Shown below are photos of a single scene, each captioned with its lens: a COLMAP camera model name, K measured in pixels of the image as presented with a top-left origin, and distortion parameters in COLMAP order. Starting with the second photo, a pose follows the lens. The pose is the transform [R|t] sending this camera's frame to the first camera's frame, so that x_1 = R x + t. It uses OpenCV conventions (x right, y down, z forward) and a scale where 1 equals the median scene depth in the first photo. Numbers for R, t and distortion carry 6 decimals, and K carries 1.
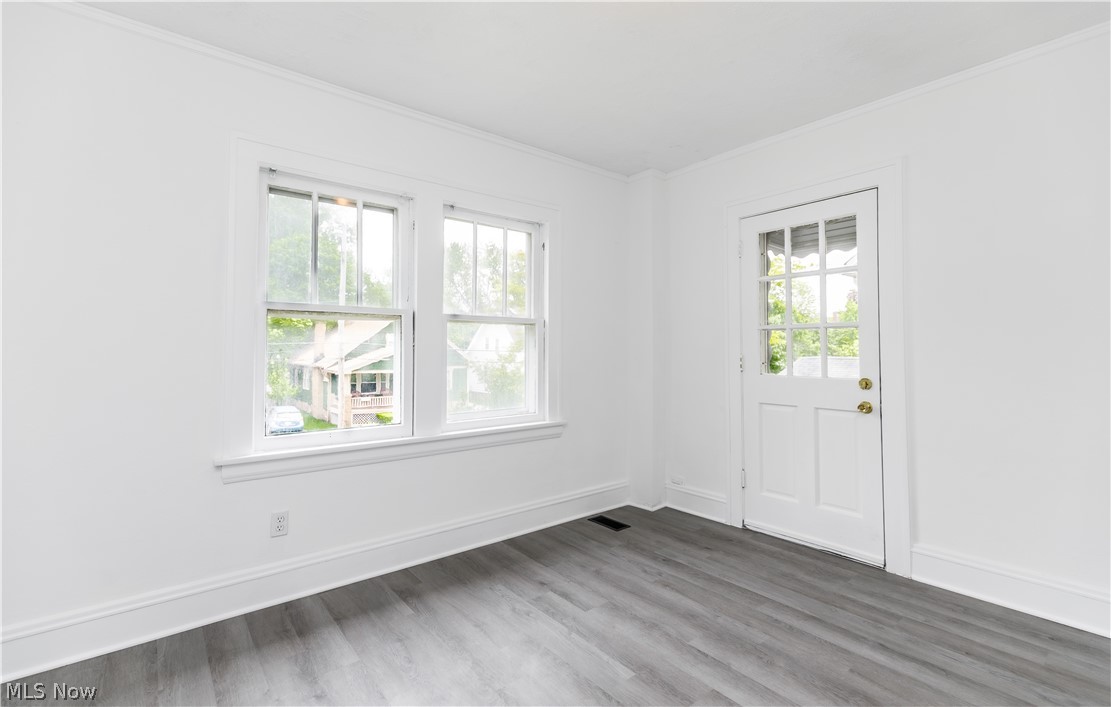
lens RADIAL K [[504.9, 0, 556.8], [0, 504.9, 349.4], [0, 0, 1]] dist [-0.002107, -0.000055]
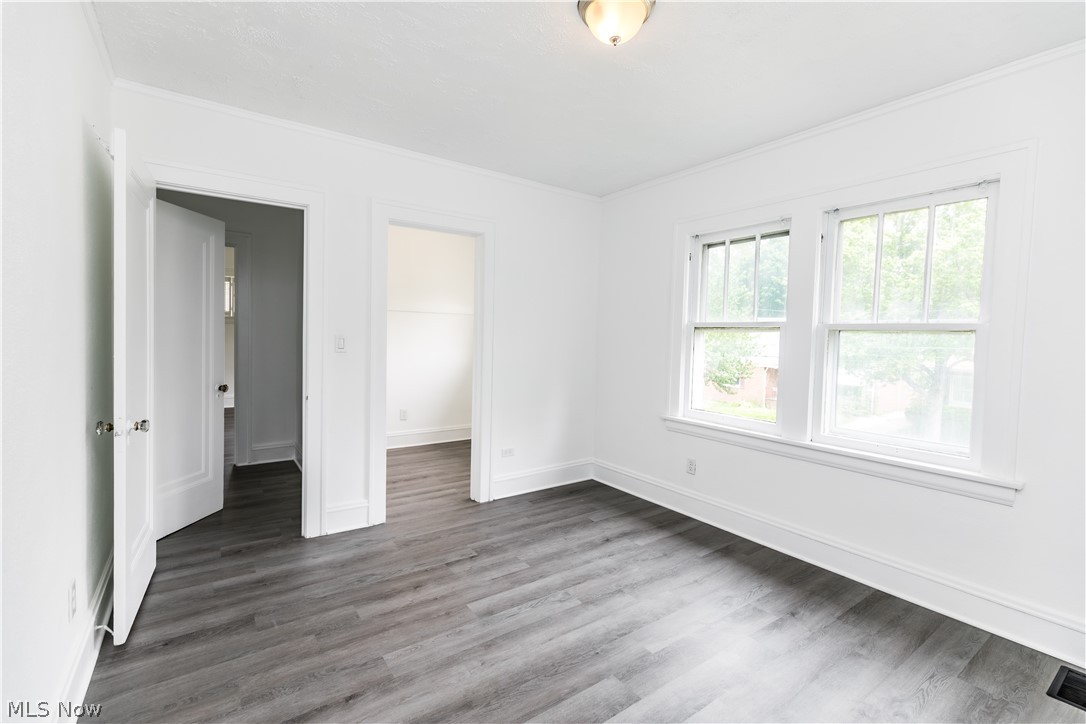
lens RADIAL K [[488.3, 0, 543.7], [0, 488.3, 363.2], [0, 0, 1]] dist [0.001098, 0.000112]
pose [[-0.063007, 0.059739, -0.996224, 0.856576], [-0.023901, 0.997830, 0.061347, -0.045819], [0.997727, 0.027676, -0.061442, 0.564852]]
